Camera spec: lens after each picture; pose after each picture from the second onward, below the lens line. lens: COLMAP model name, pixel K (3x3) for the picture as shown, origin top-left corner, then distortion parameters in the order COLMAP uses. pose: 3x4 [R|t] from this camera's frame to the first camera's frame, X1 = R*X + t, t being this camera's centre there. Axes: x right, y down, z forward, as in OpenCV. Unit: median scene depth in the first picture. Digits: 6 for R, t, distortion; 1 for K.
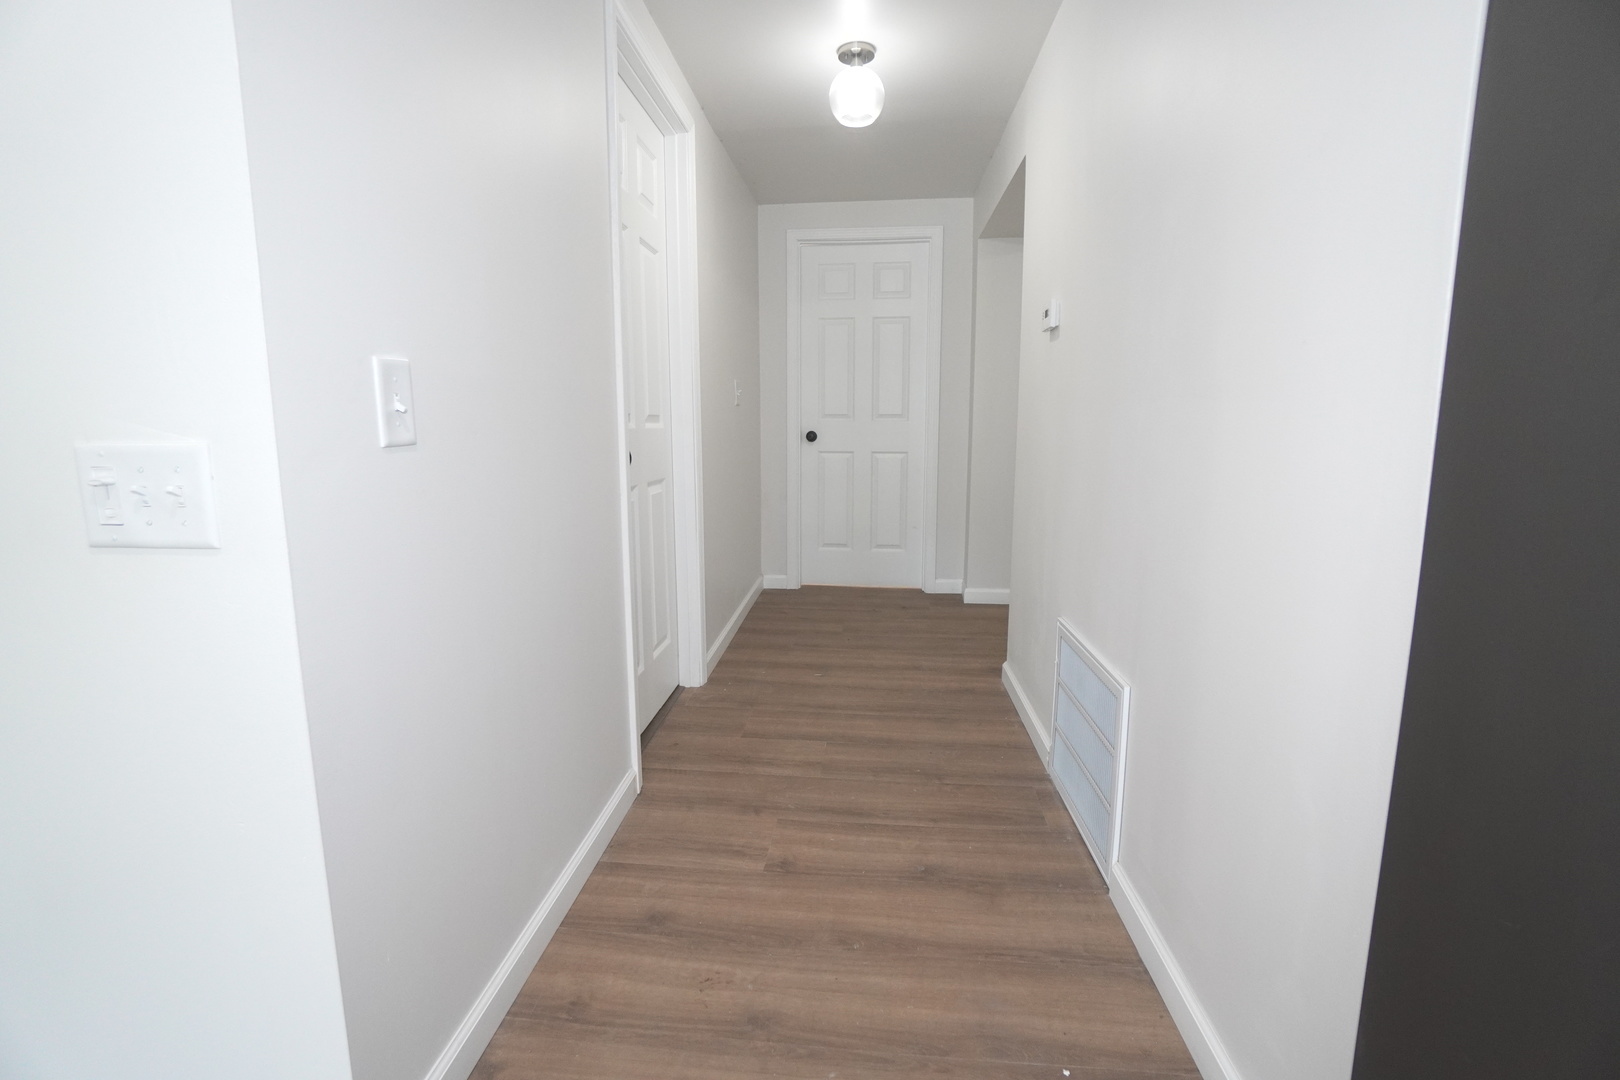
lens RADIAL K [[714.4, 0, 801.4], [0, 714.4, 528.6], [0, 0, 1]] dist [-0.074119, 0.026840]
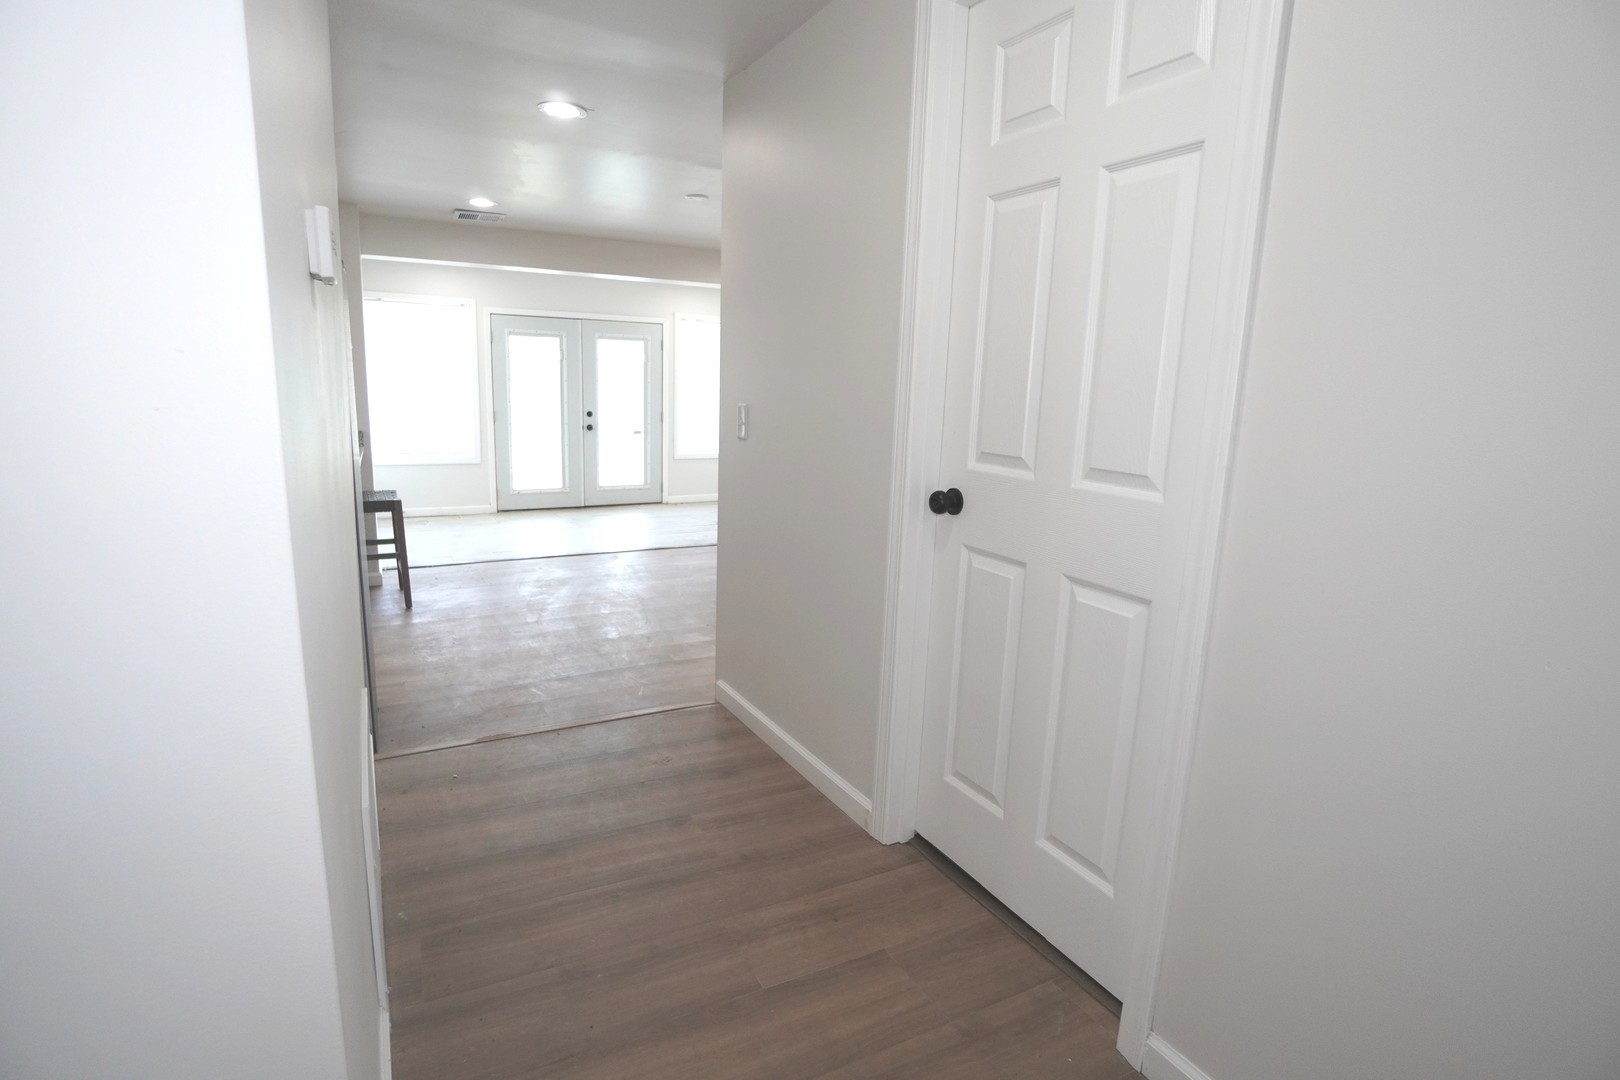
lens RADIAL K [[783.2, 0, 783.7], [0, 783.2, 538.0], [0, 0, 1]] dist [-0.048487, 0.000040]
pose [[-0.838281, 0.081994, -0.539038, 0.385087], [-0.109781, 0.942999, 0.314167, -0.308557], [0.534072, 0.322537, -0.781497, 1.556596]]
